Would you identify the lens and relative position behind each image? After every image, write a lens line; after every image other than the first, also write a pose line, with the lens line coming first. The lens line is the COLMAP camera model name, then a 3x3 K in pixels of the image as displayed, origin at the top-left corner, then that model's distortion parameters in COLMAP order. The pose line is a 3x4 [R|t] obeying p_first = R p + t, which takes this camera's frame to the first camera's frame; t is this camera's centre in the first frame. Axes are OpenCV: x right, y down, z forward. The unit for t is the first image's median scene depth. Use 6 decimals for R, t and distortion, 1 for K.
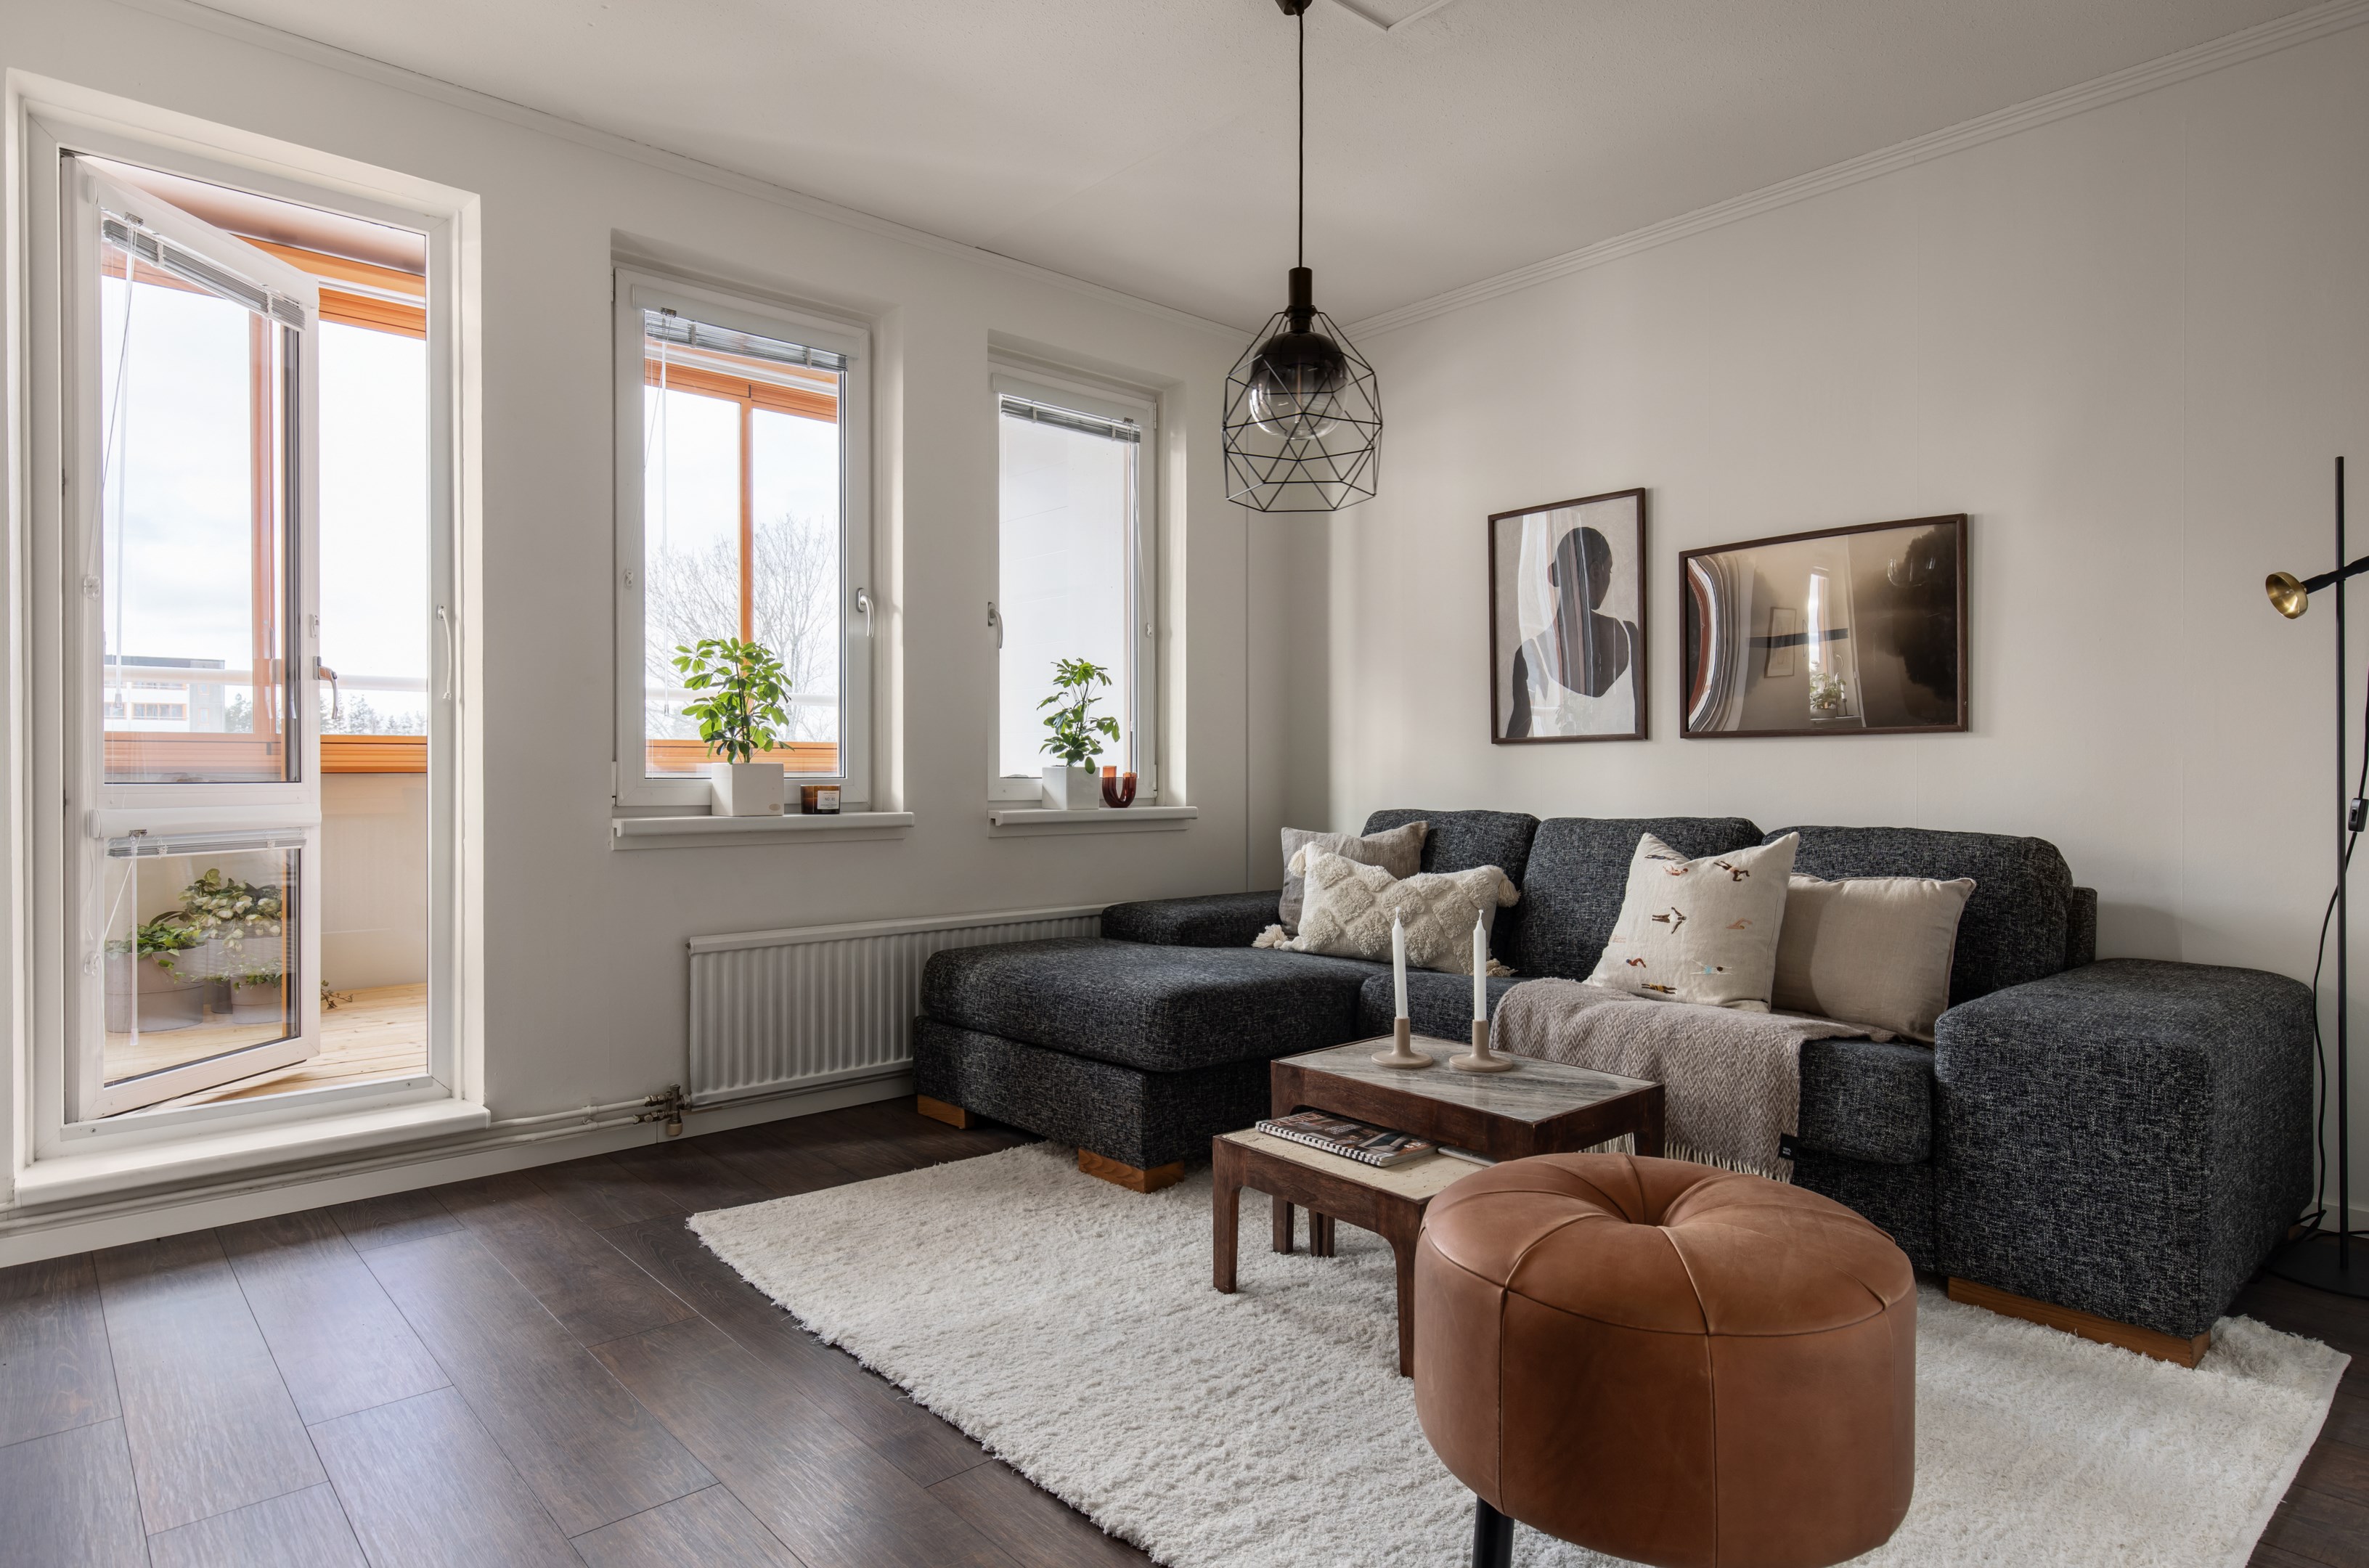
lens RADIAL K [[1299.9, 0, 1114.8], [0, 1299.9, 771.0], [0, 0, 1]] dist [-0.007259, -0.002914]
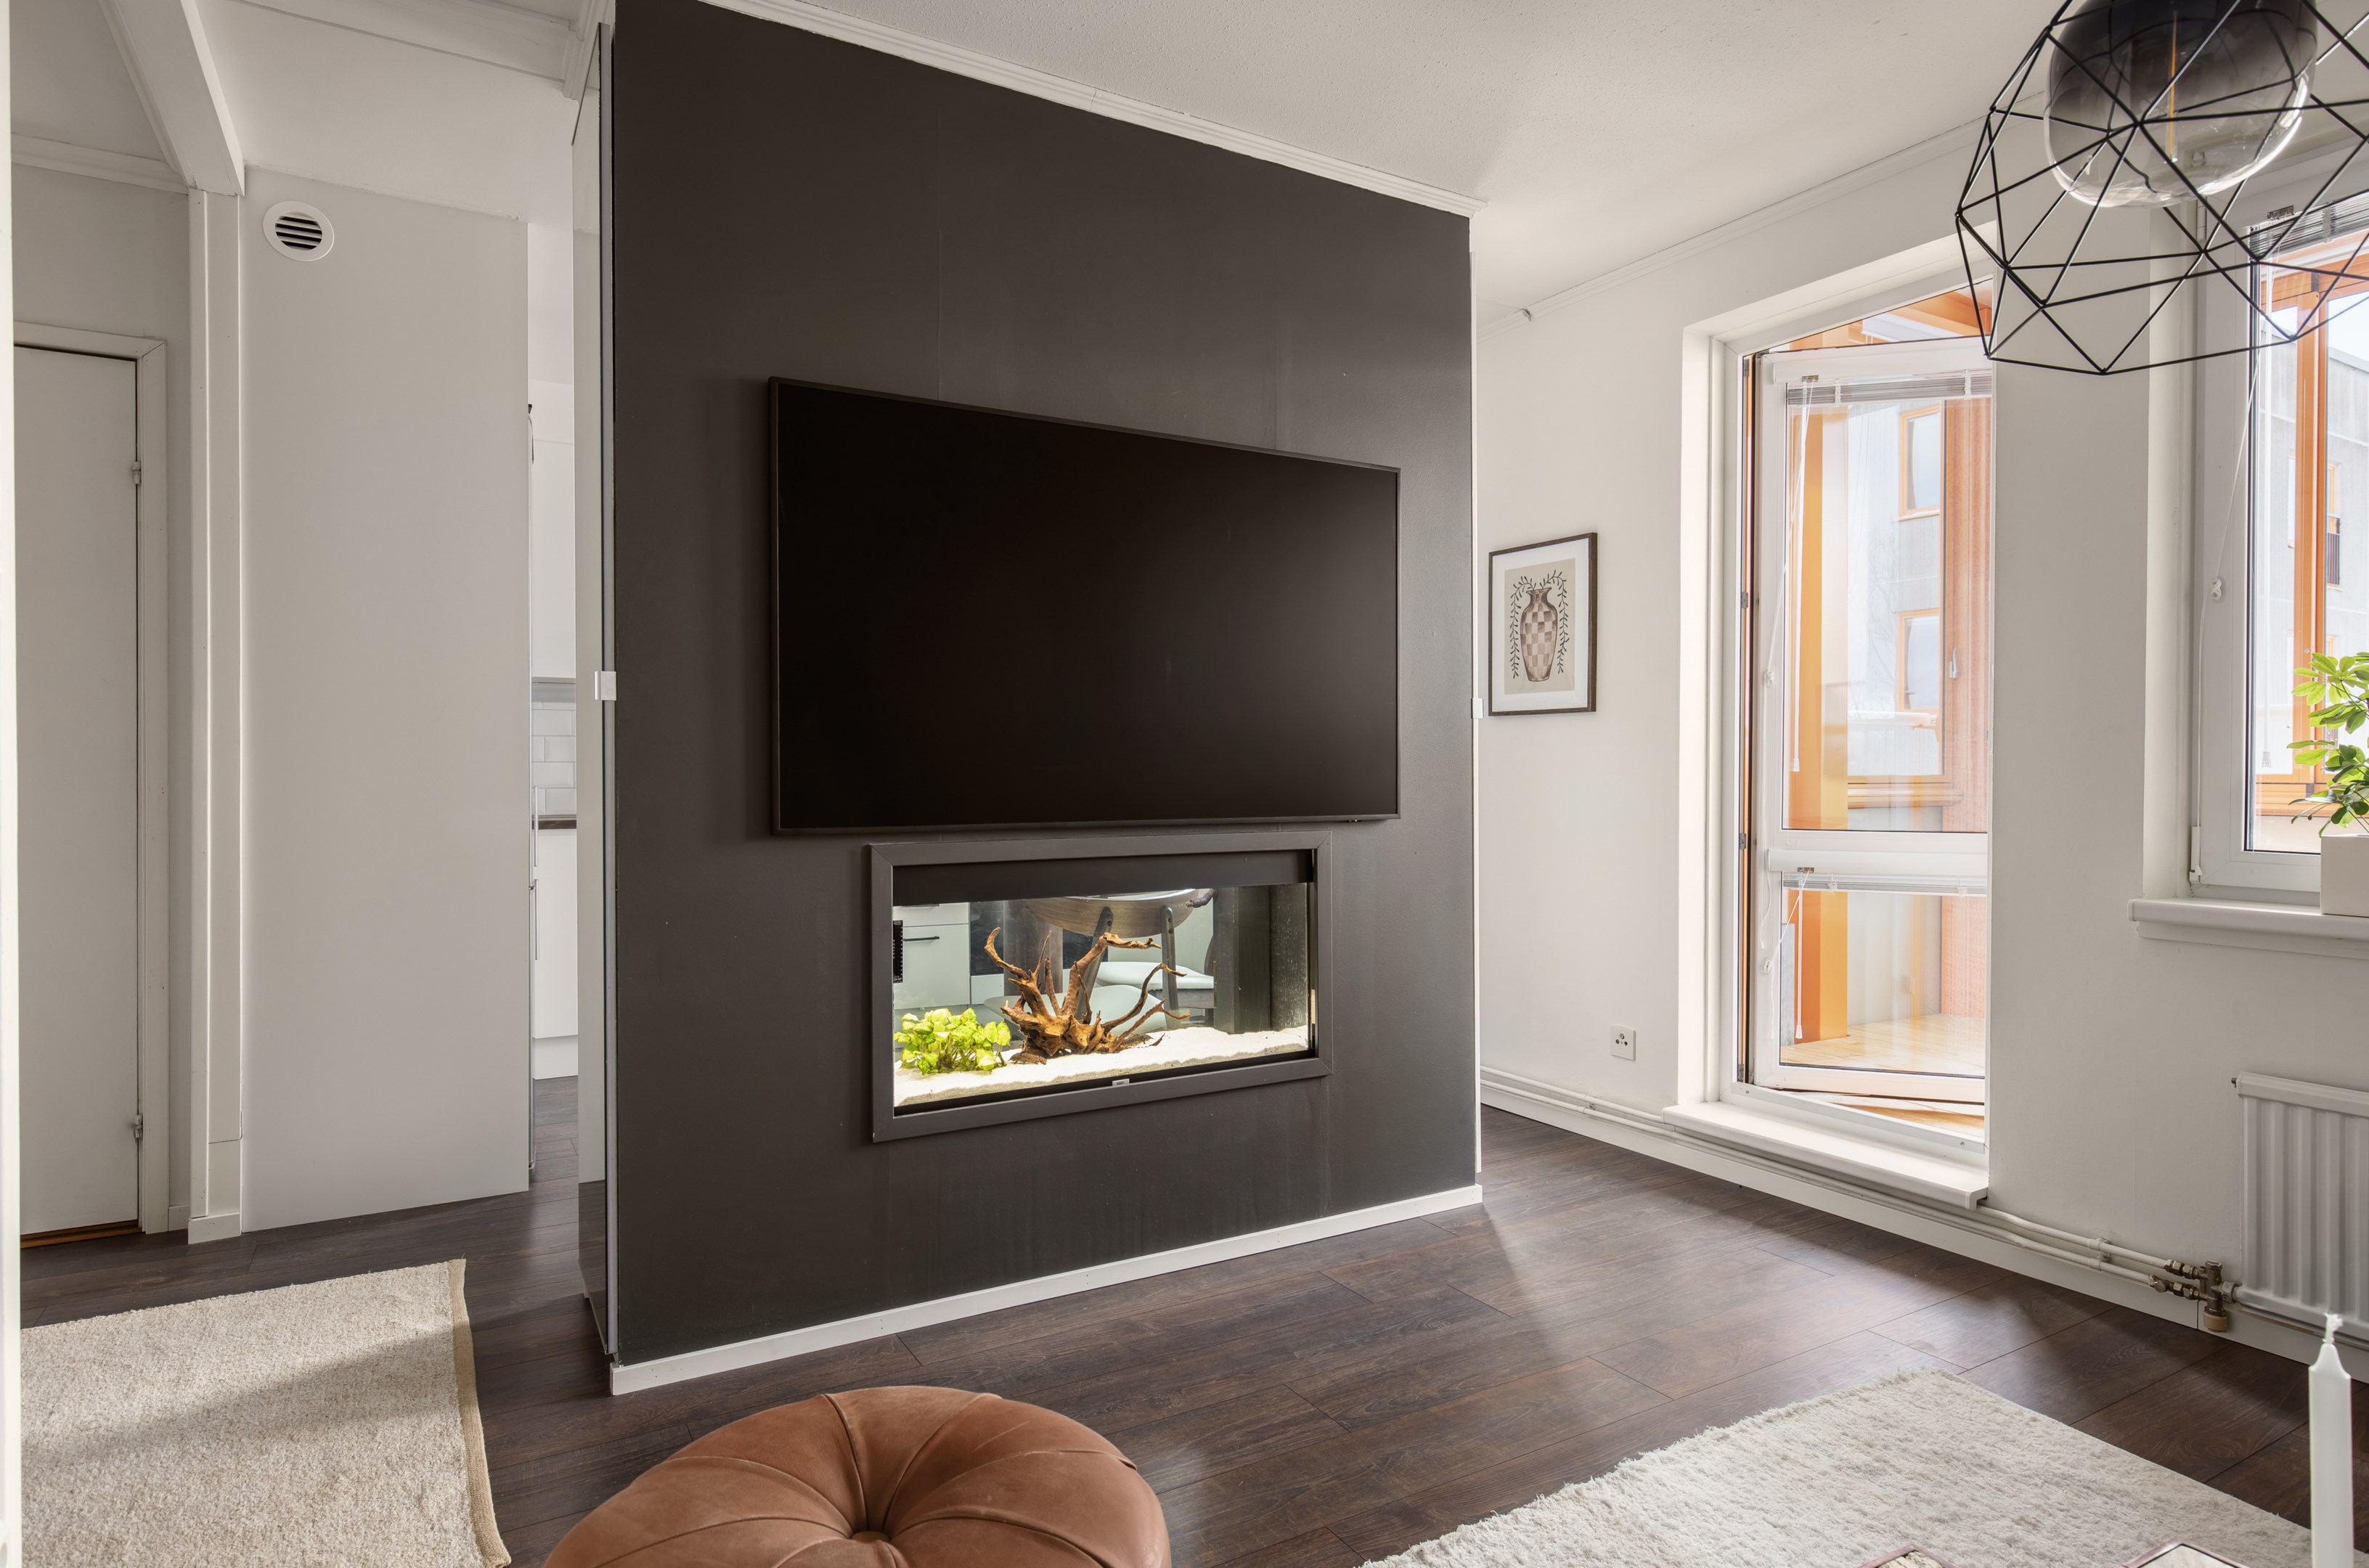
lens RADIAL K [[1299.9, 0, 1207.9], [0, 1299.9, 777.5], [0, 0, 1]] dist [-0.007259, -0.002914]
pose [[-0.187102, 0.011387, -0.982274, 0.584436], [0.009793, 0.999905, 0.009726, -0.059235], [0.982292, -0.007799, -0.187196, 0.673136]]
